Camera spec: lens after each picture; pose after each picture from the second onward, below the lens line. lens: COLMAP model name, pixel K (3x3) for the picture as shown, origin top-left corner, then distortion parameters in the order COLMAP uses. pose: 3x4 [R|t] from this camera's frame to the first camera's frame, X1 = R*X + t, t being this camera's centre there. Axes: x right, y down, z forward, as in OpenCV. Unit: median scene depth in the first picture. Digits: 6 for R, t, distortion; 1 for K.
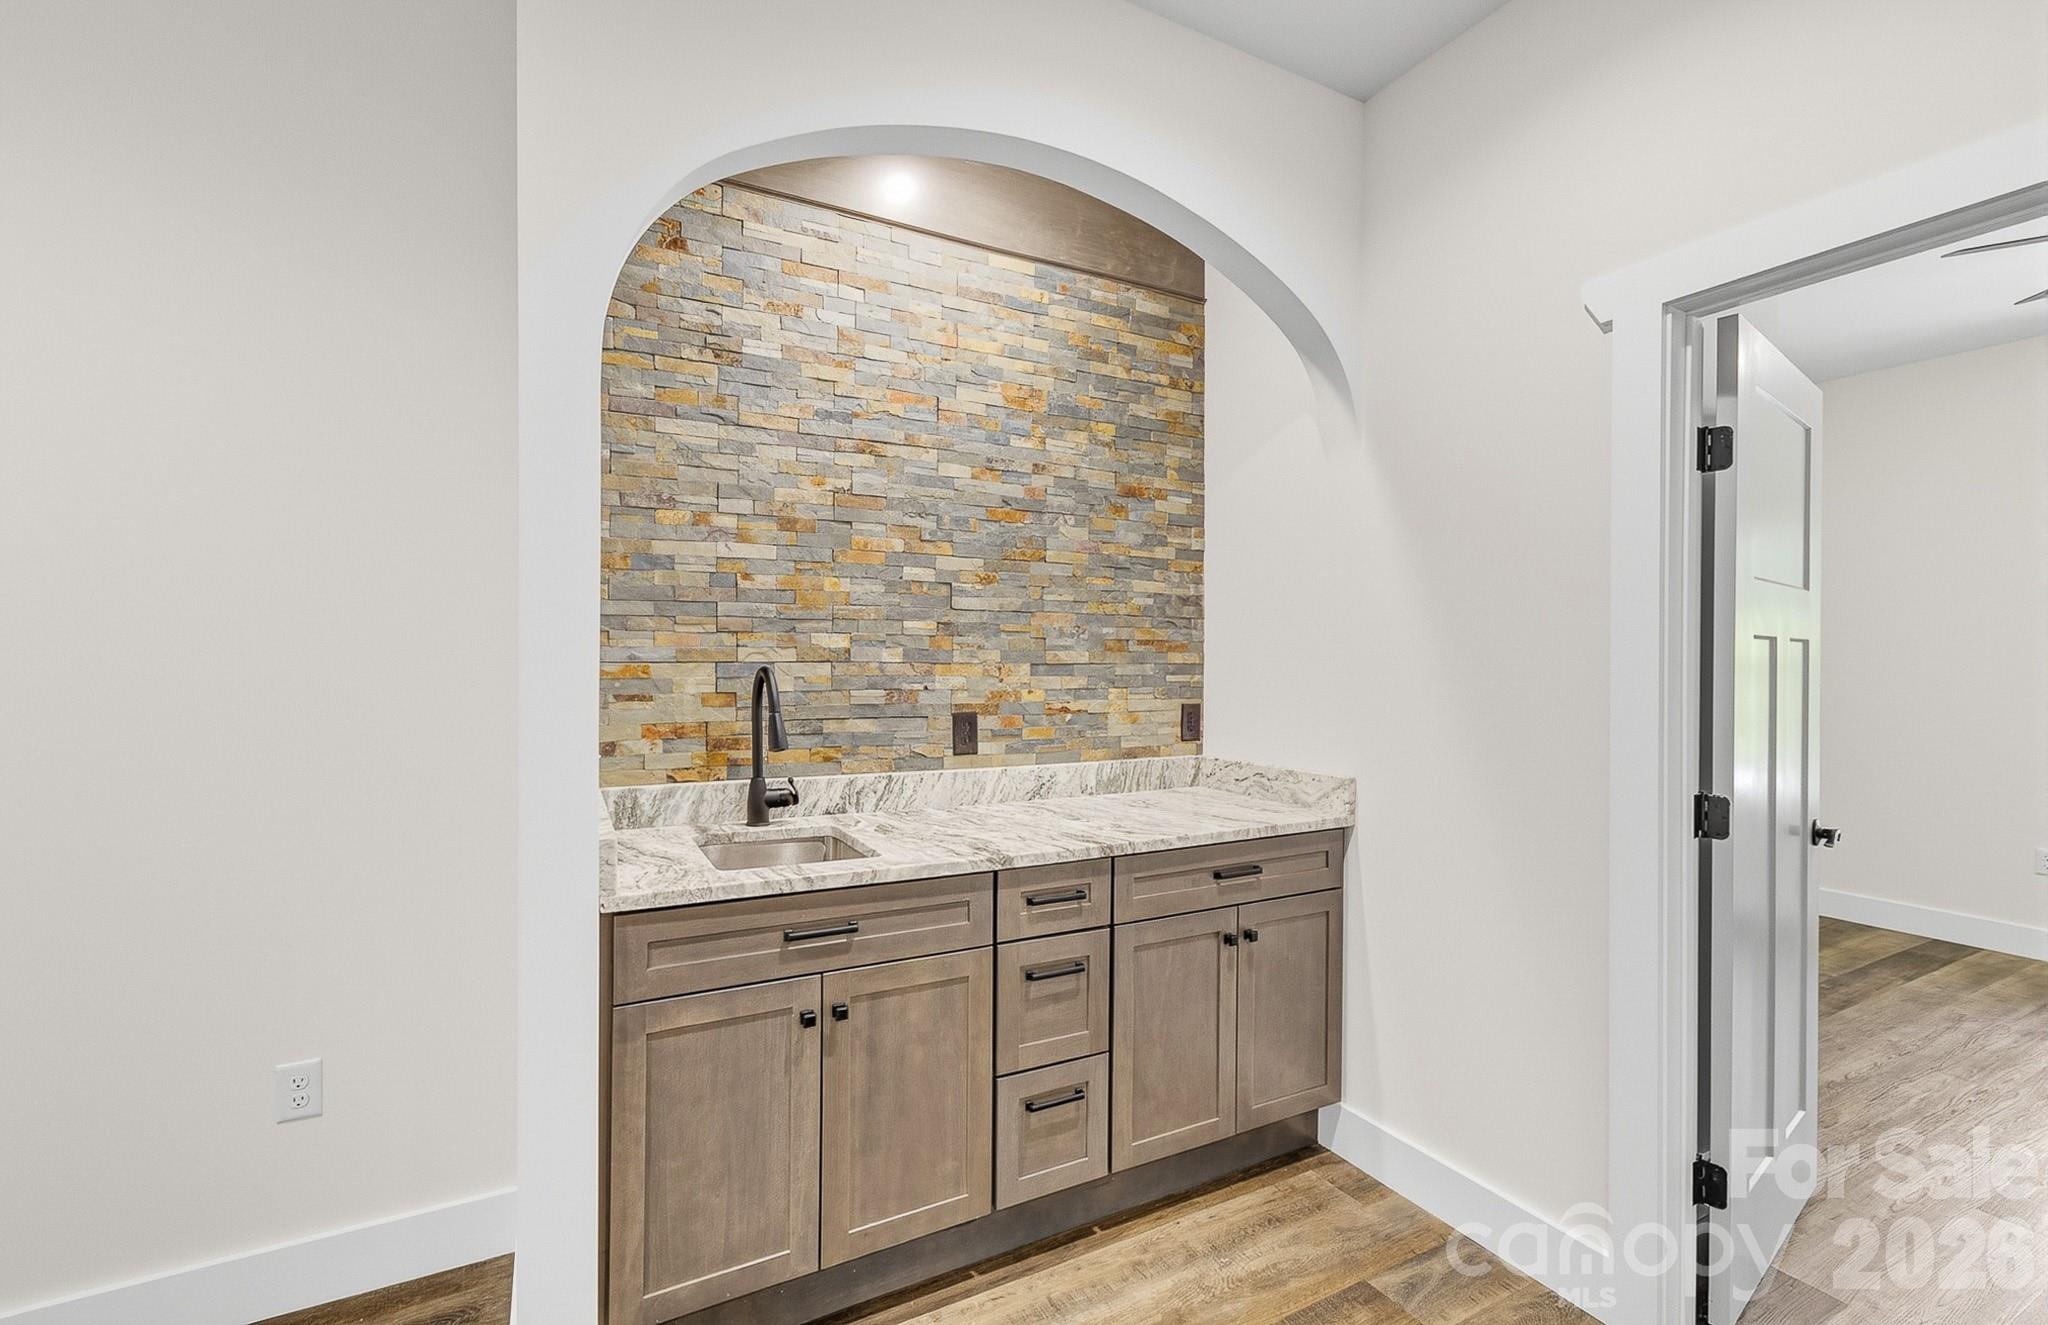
lens RADIAL K [[898.2, 0, 1036.7], [0, 898.2, 656.3], [0, 0, 1]] dist [-0.007061, 0.001538]
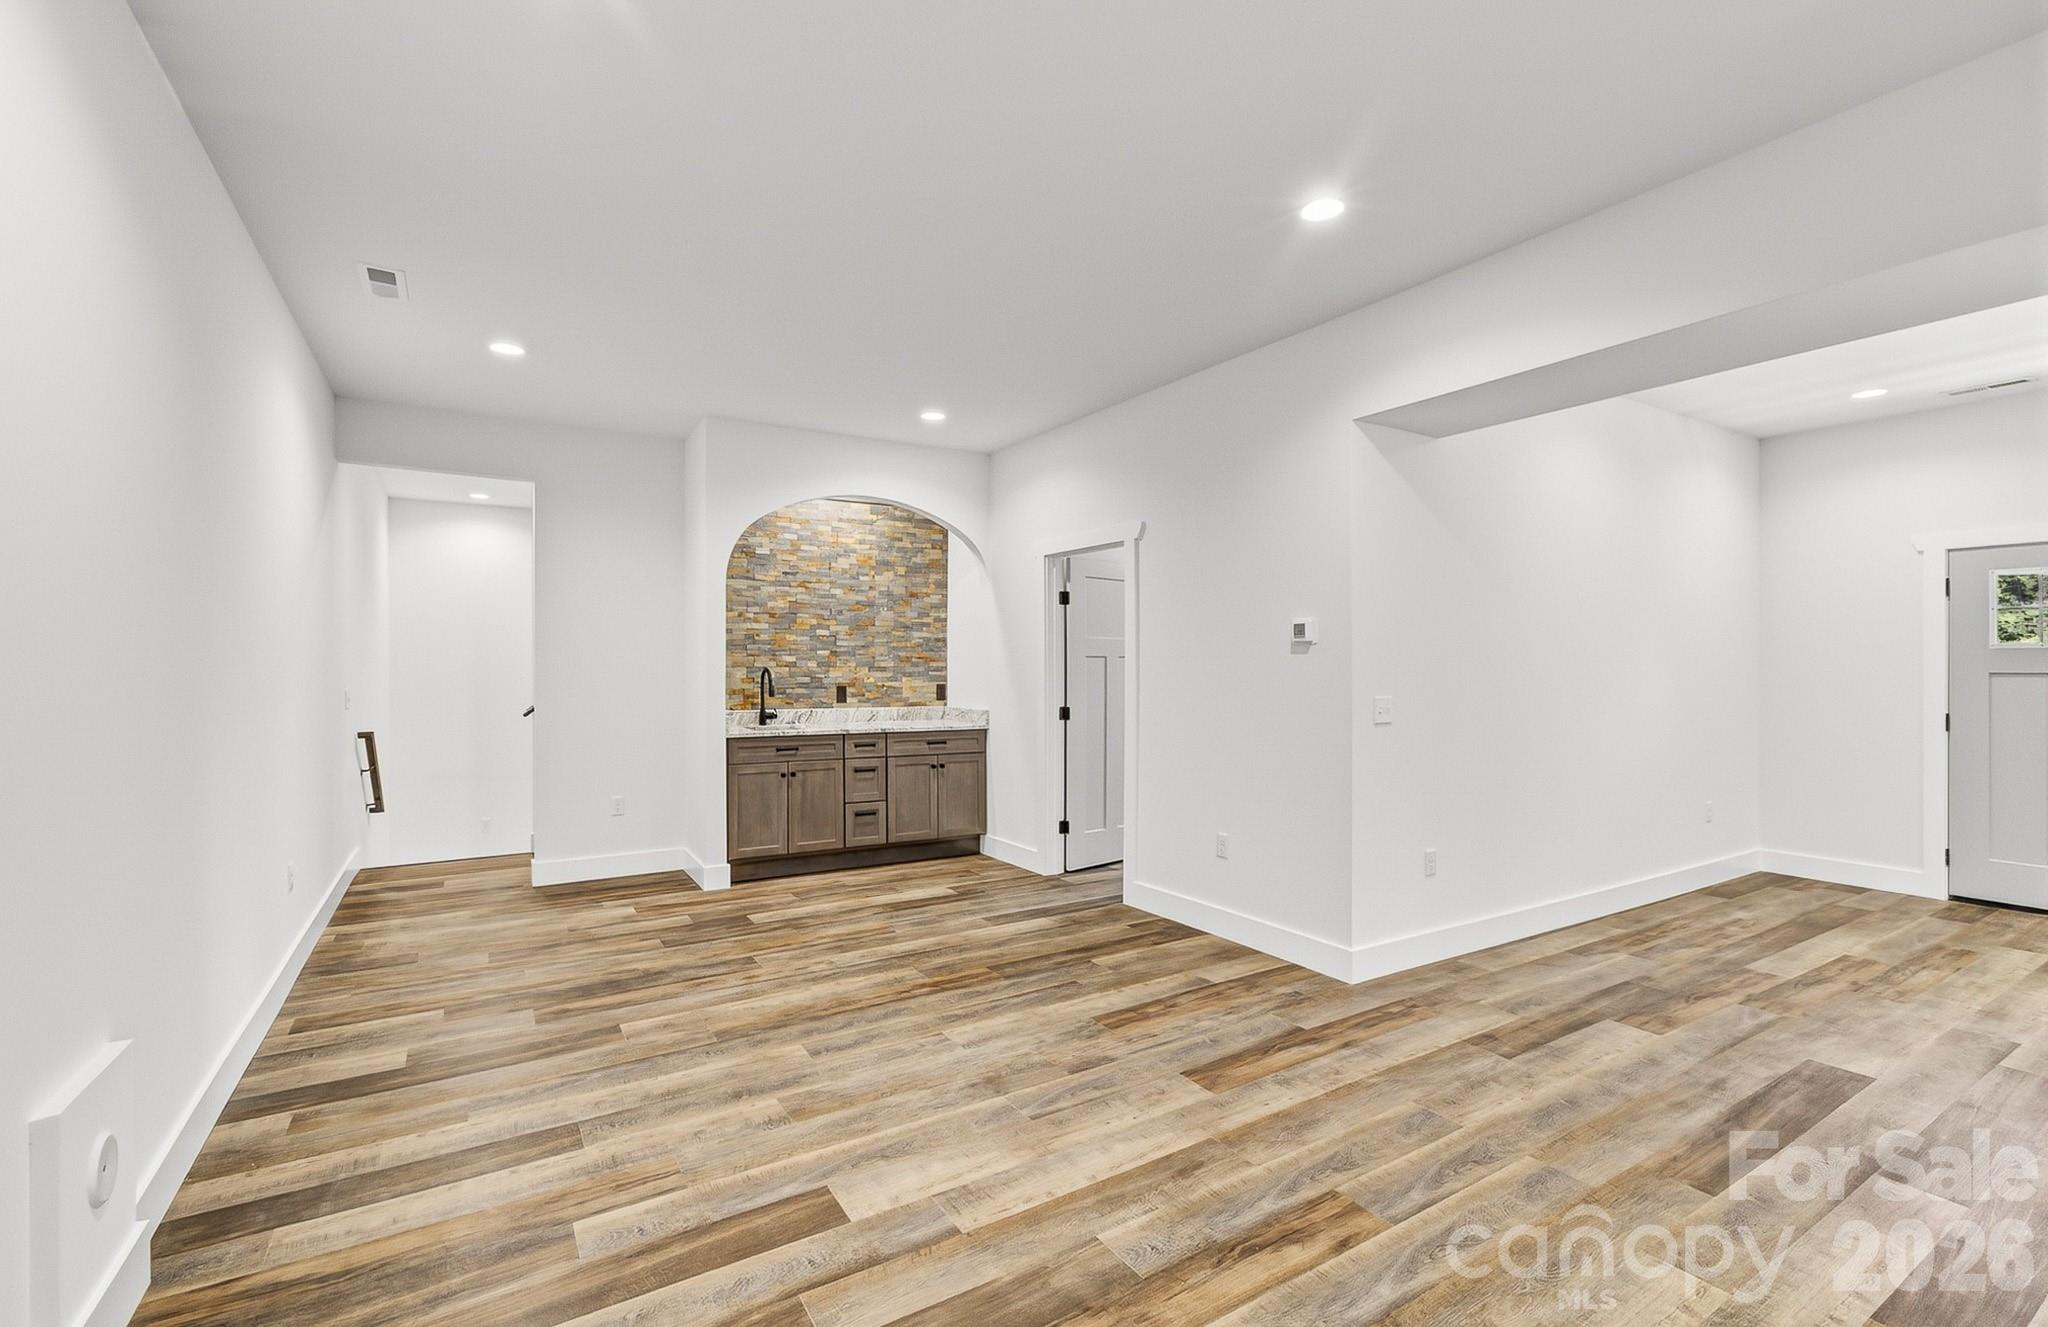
lens RADIAL K [[898.2, 0, 981.3], [0, 898.2, 667.6], [0, 0, 1]] dist [-0.007061, 0.001538]
pose [[0.999983, -0.005168, -0.002818, 0.344465], [0.005184, 0.999970, 0.005768, -0.003210], [0.002788, -0.005783, 0.999979, -1.639753]]
